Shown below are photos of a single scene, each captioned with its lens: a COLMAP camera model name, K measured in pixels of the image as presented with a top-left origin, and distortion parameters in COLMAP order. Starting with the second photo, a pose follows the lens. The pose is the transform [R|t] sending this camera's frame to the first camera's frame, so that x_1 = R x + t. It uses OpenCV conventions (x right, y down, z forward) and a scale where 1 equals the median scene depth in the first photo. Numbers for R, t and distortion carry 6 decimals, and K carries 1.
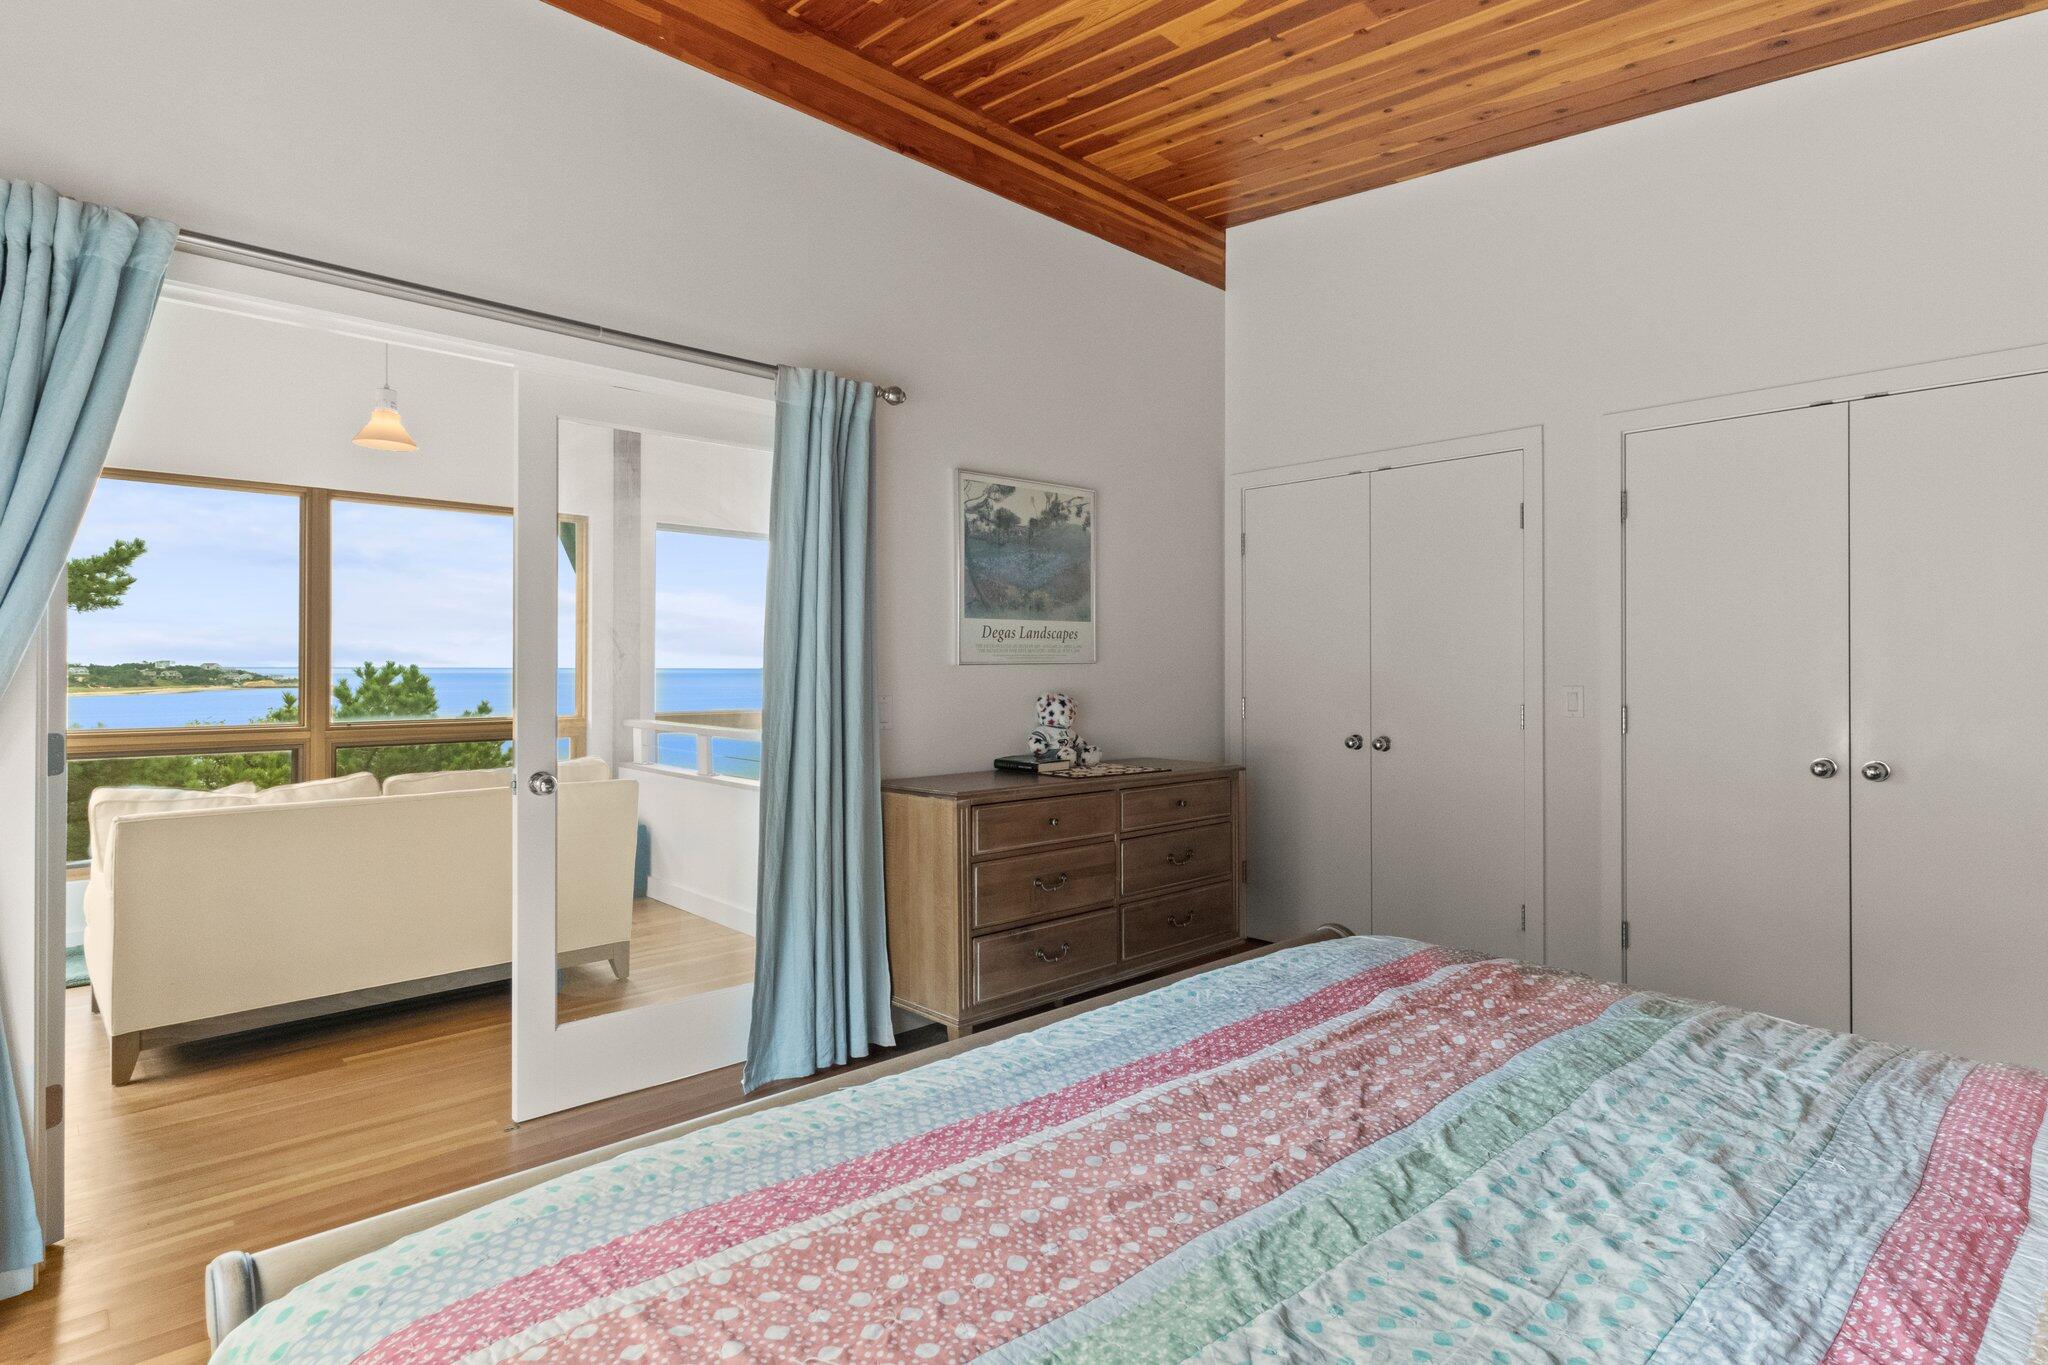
lens RADIAL K [[1090.4, 0, 1024.1], [0, 1090.4, 671.6], [0, 0, 1]] dist [0.006364, 0.001466]
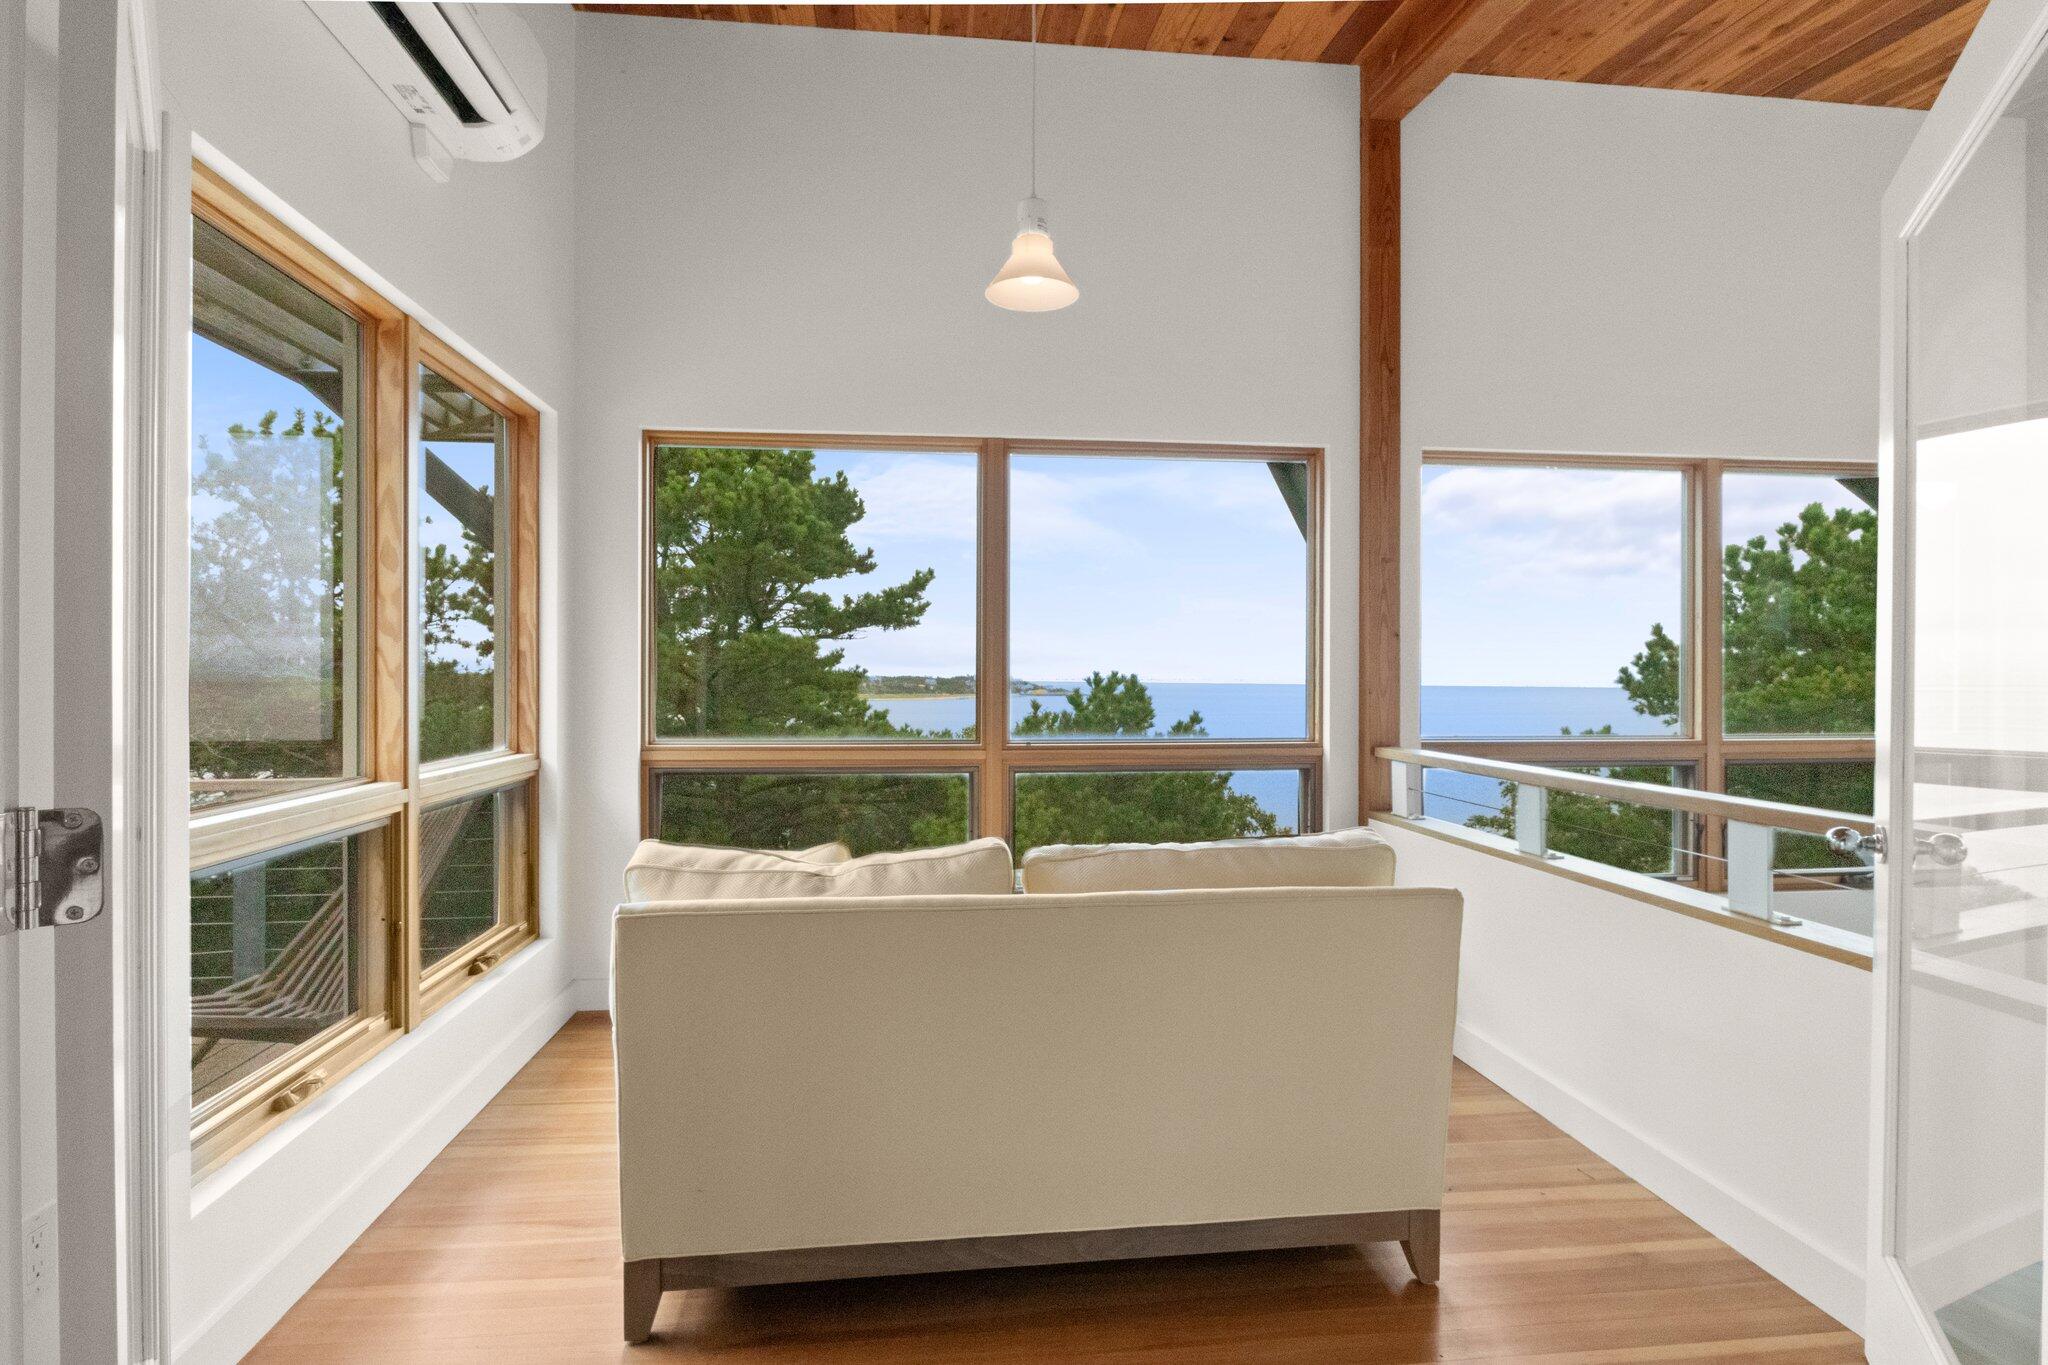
lens RADIAL K [[1018.3, 0, 1019.1], [0, 1018.3, 693.4], [0, 0, 1]] dist [0.005342, -0.002399]
pose [[0.805186, 0.007615, -0.592973, -0.125607], [-0.001885, 0.999945, 0.010281, 0.003535], [0.593019, -0.007160, 0.805156, 0.266419]]
